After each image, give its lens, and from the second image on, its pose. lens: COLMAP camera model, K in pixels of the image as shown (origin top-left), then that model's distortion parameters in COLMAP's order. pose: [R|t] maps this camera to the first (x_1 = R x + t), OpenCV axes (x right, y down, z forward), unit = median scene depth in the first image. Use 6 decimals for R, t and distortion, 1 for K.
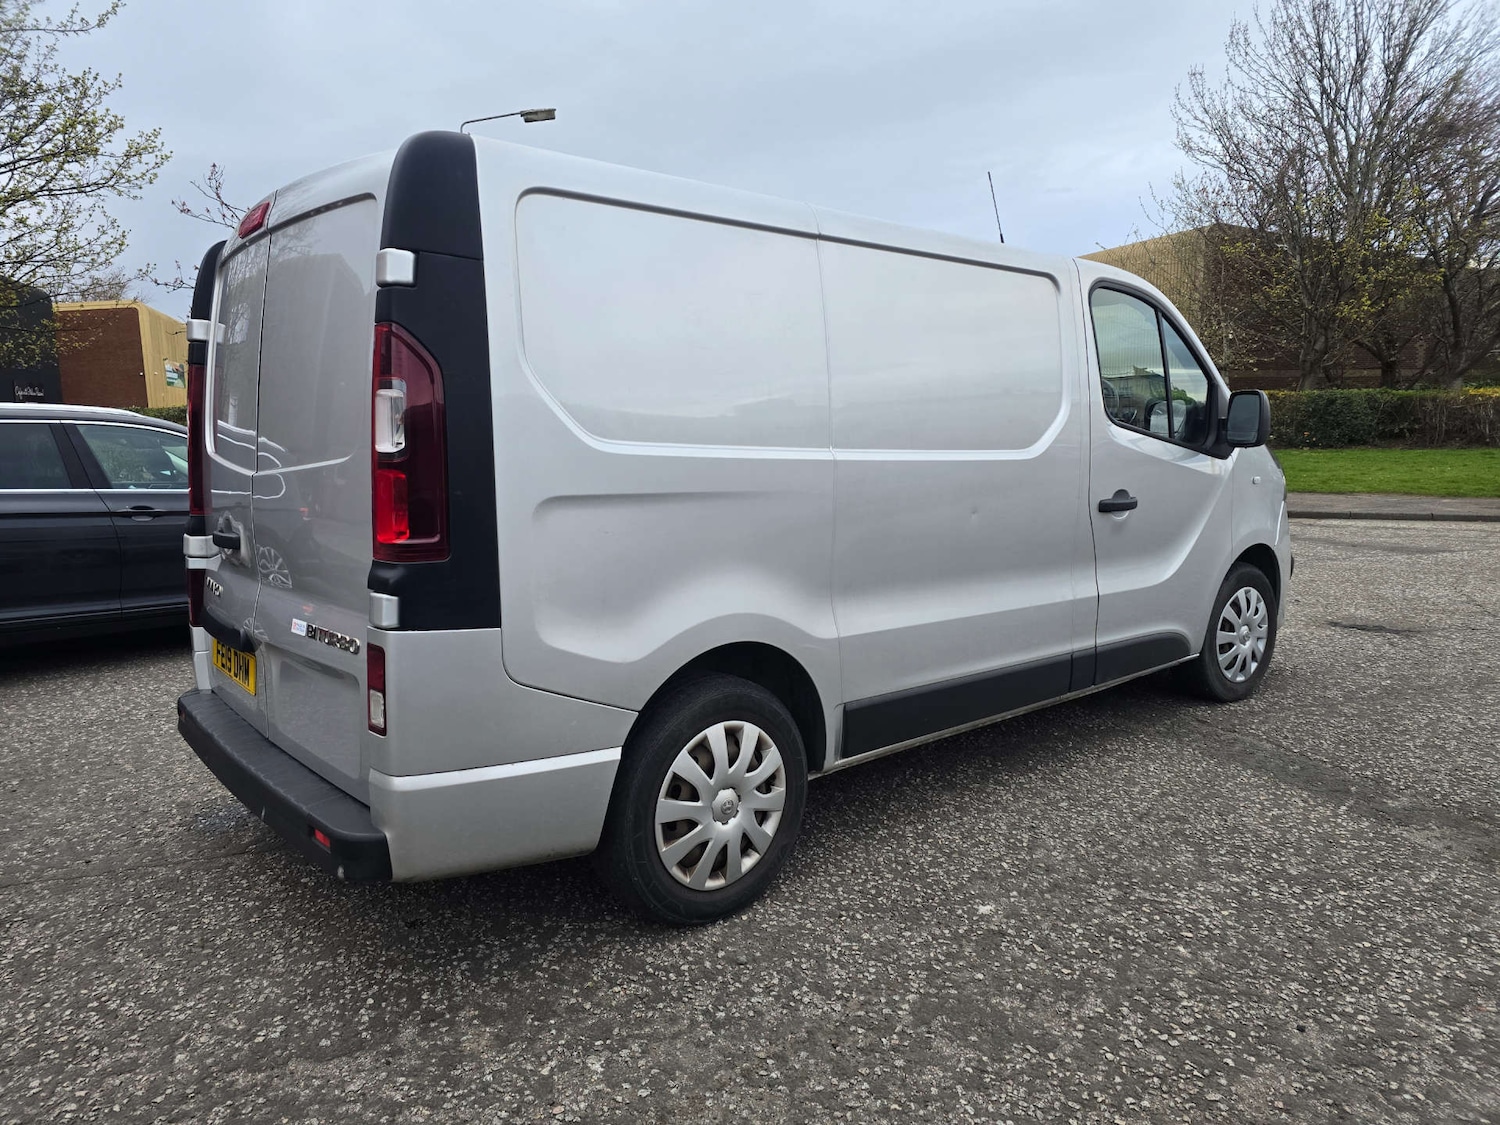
lens RADIAL K [[1002.7, 0, 755.8], [0, 1002.7, 553.4], [0, 0, 1]] dist [0.058598, -0.047839]
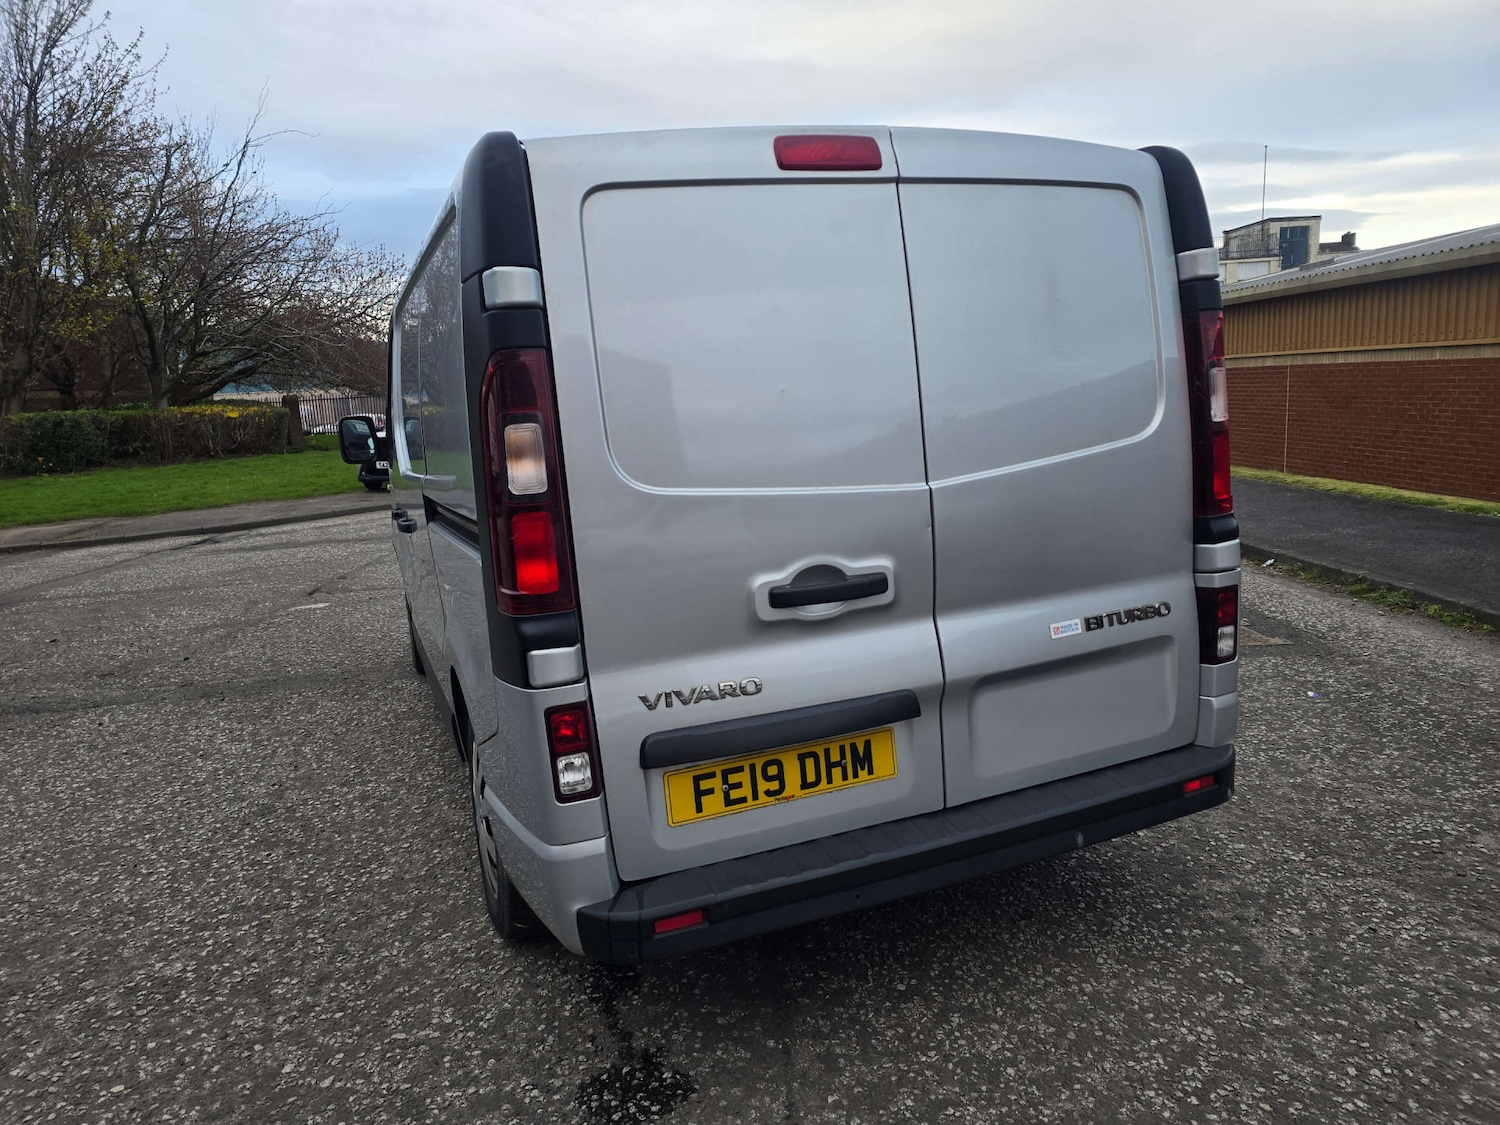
lens RADIAL K [[993.8, 0, 747.5], [0, 993.8, 568.3], [0, 0, 1]] dist [0.059875, -0.050870]
pose [[0.325796, -0.175044, 0.929094, -1.238622], [0.182002, 0.975942, 0.120049, -0.129559], [-0.927756, 0.129986, 0.349817, 0.836921]]
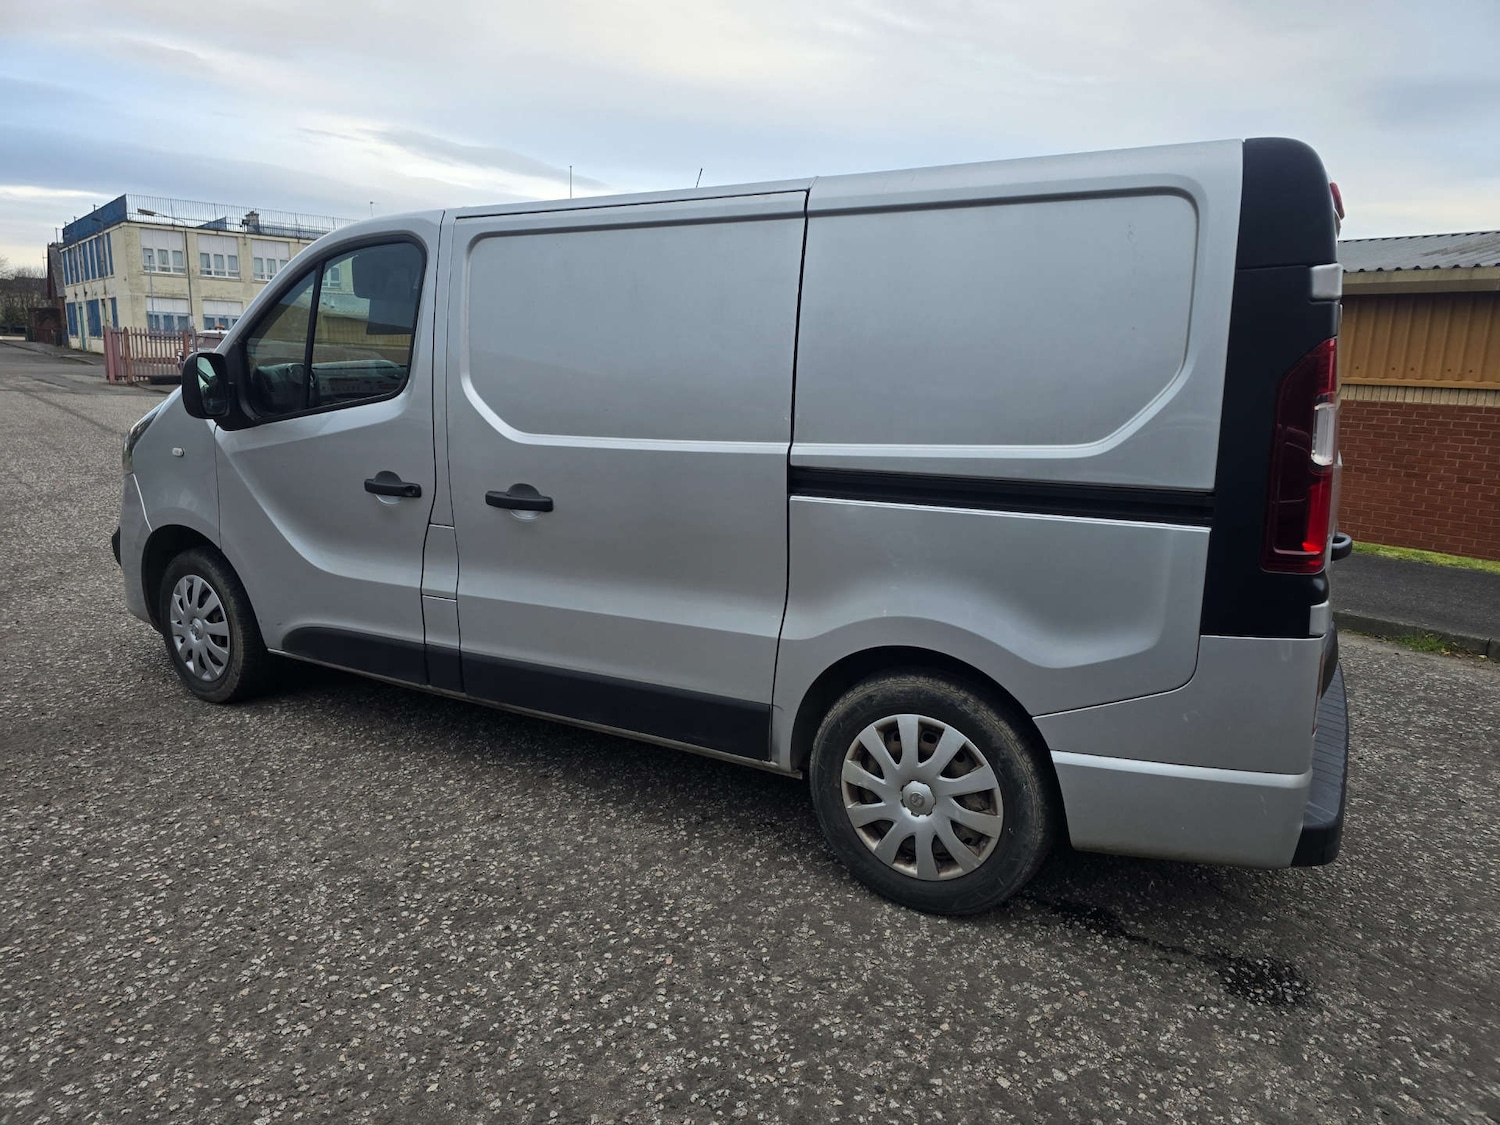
lens RADIAL K [[993.0, 0, 752.5], [0, 993.0, 560.3], [0, 0, 1]] dist [0.055686, -0.047059]
pose [[-0.328698, -0.184503, 0.926238, -1.236207], [0.100571, 0.968318, 0.228575, -0.272180], [-0.939065, 0.168285, -0.299728, 1.837466]]
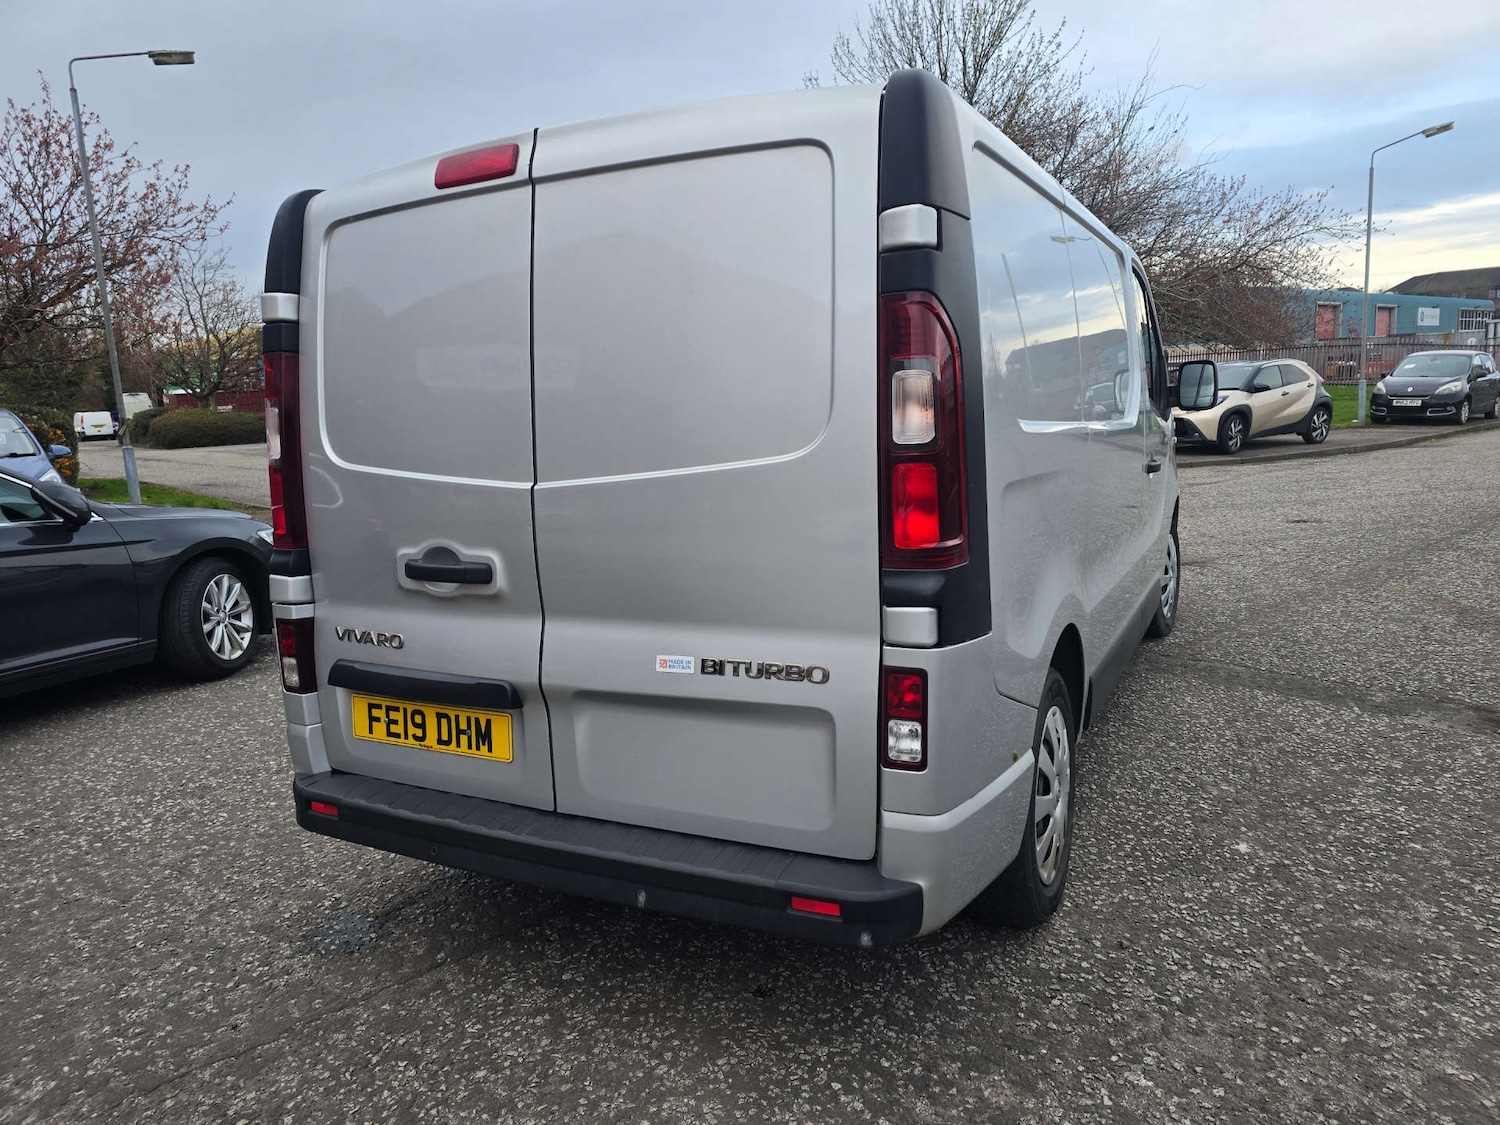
lens RADIAL K [[1002.6, 0, 765.7], [0, 1002.6, 546.7], [0, 0, 1]] dist [0.055113, -0.045174]
pose [[0.925063, -0.087800, 0.369527, -0.601068], [0.084899, 0.996097, 0.024141, -0.031974], [-0.370205, 0.009041, 0.928906, 0.189319]]
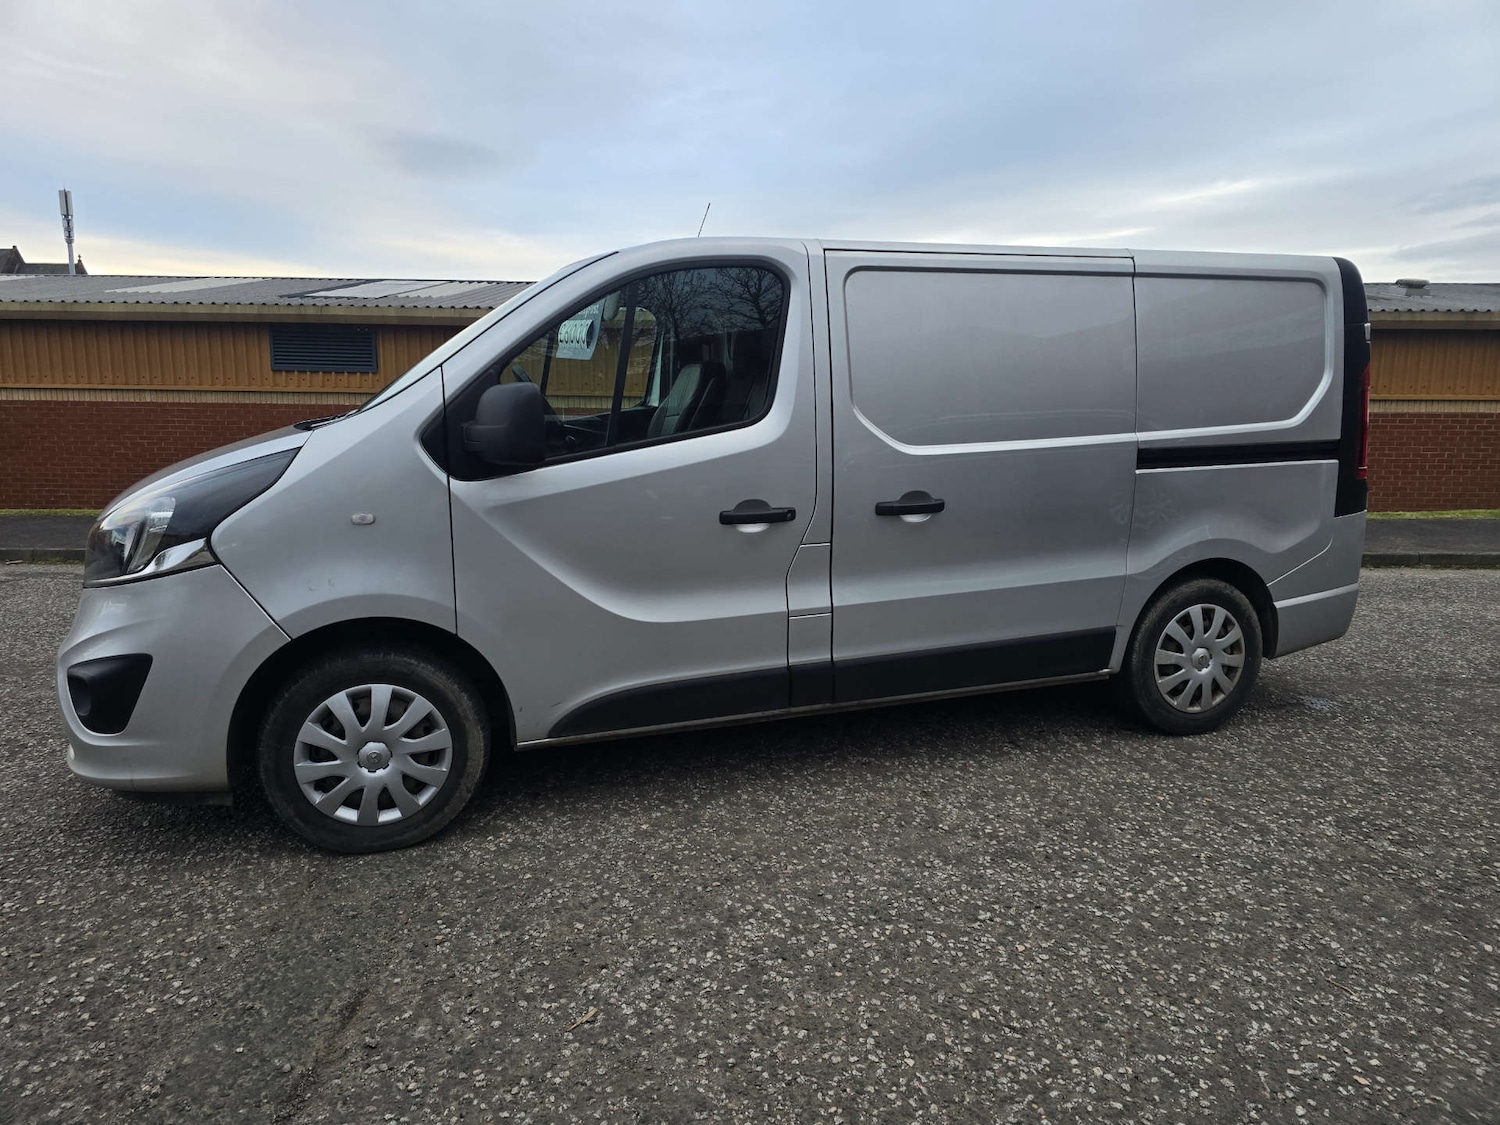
lens RADIAL K [[989.2, 0, 755.7], [0, 989.2, 557.3], [0, 0, 1]] dist [0.062197, -0.049936]
pose [[-0.927279, -0.052280, 0.370703, -0.388786], [0.056560, 0.959272, 0.276765, -0.401340], [-0.370074, 0.277606, -0.886555, 2.925633]]
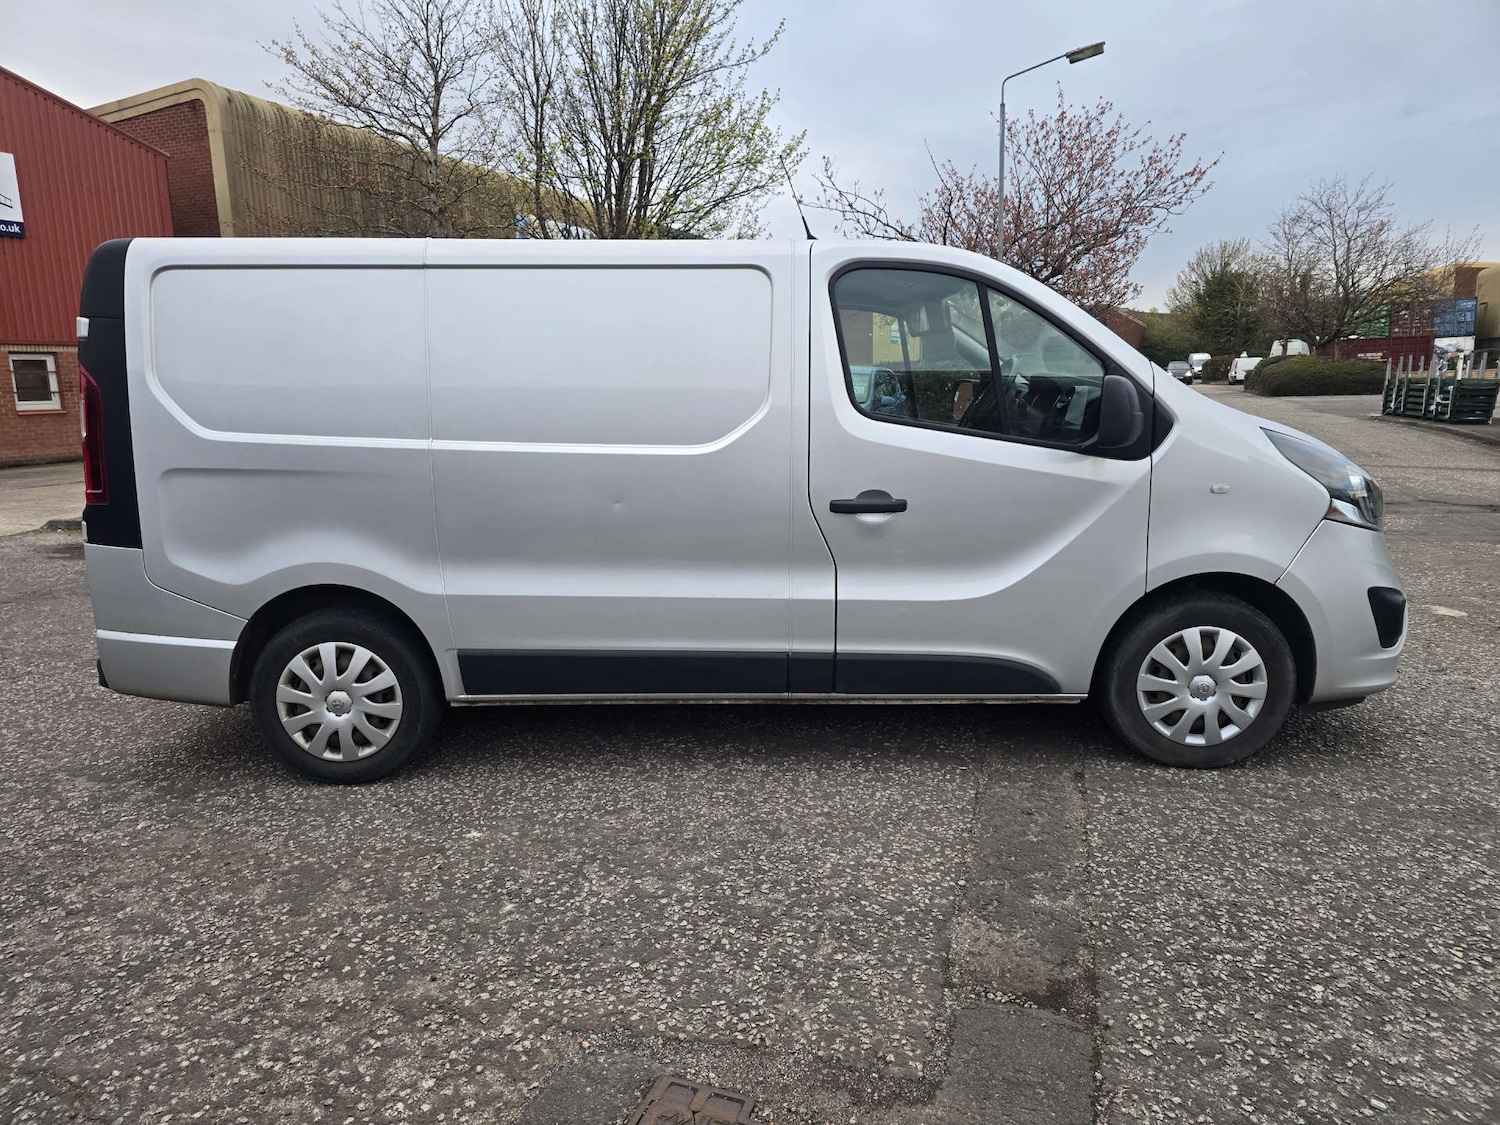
lens RADIAL K [[1001.7, 0, 735.7], [0, 1001.7, 565.5], [0, 0, 1]] dist [0.063863, -0.055956]
pose [[0.754356, 0.115634, -0.646202, 1.182881], [-0.075145, 0.993104, 0.089988, -0.091969], [0.652151, -0.019324, 0.757843, 0.306191]]
